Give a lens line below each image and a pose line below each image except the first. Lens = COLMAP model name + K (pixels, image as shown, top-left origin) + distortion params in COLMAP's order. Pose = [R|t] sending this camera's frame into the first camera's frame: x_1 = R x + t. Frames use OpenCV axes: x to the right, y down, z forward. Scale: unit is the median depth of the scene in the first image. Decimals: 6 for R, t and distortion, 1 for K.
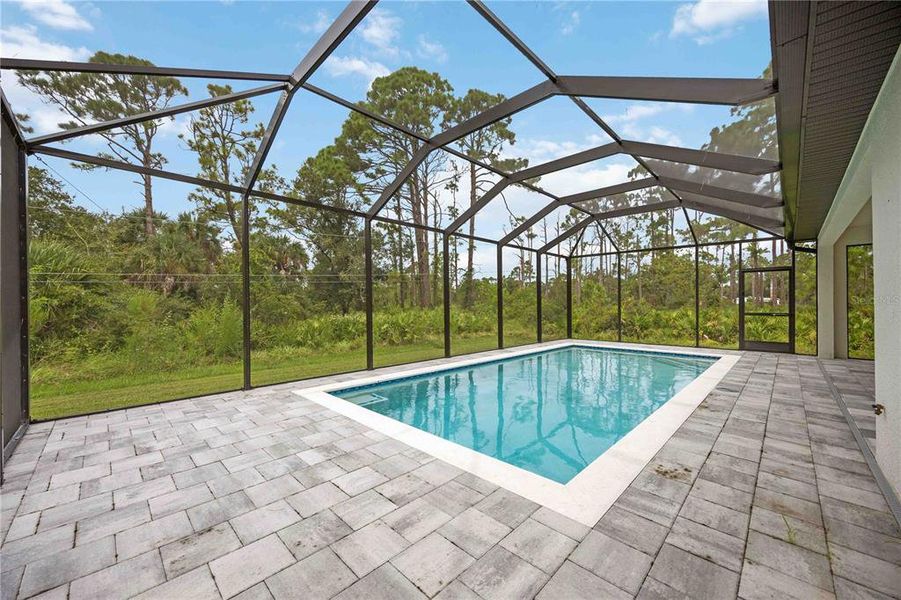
lens RADIAL K [[341.4, 0, 451.4], [0, 341.4, 304.1], [0, 0, 1]] dist [-0.001821, -0.000226]
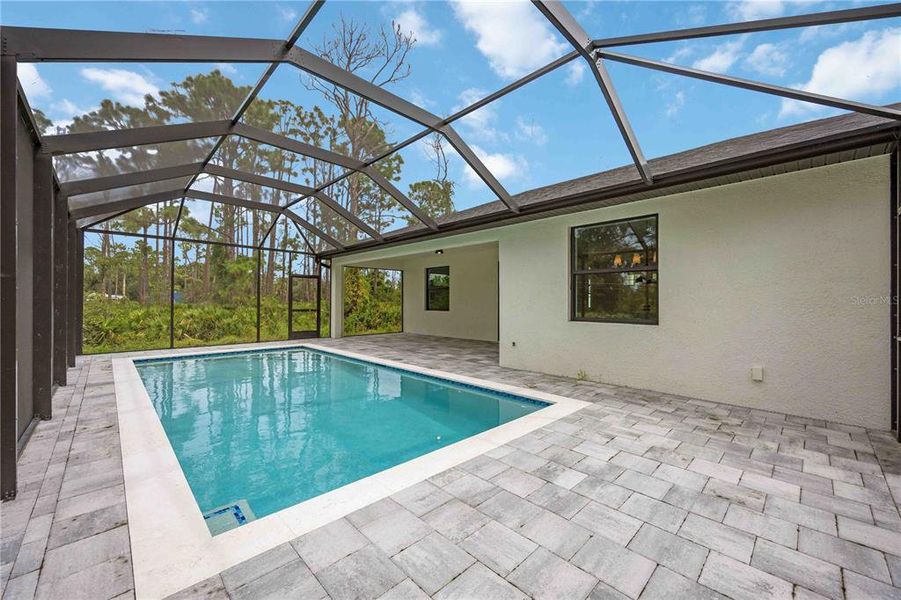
lens RADIAL K [[341.4, 0, 457.8], [0, 341.4, 301.7], [0, 0, 1]] dist [-0.001821, -0.000226]
pose [[0.034848, 0.003183, 0.999388, -1.371408], [-0.004849, 0.999984, -0.003015, -0.002665], [-0.999381, -0.004741, 0.034863, 1.332092]]
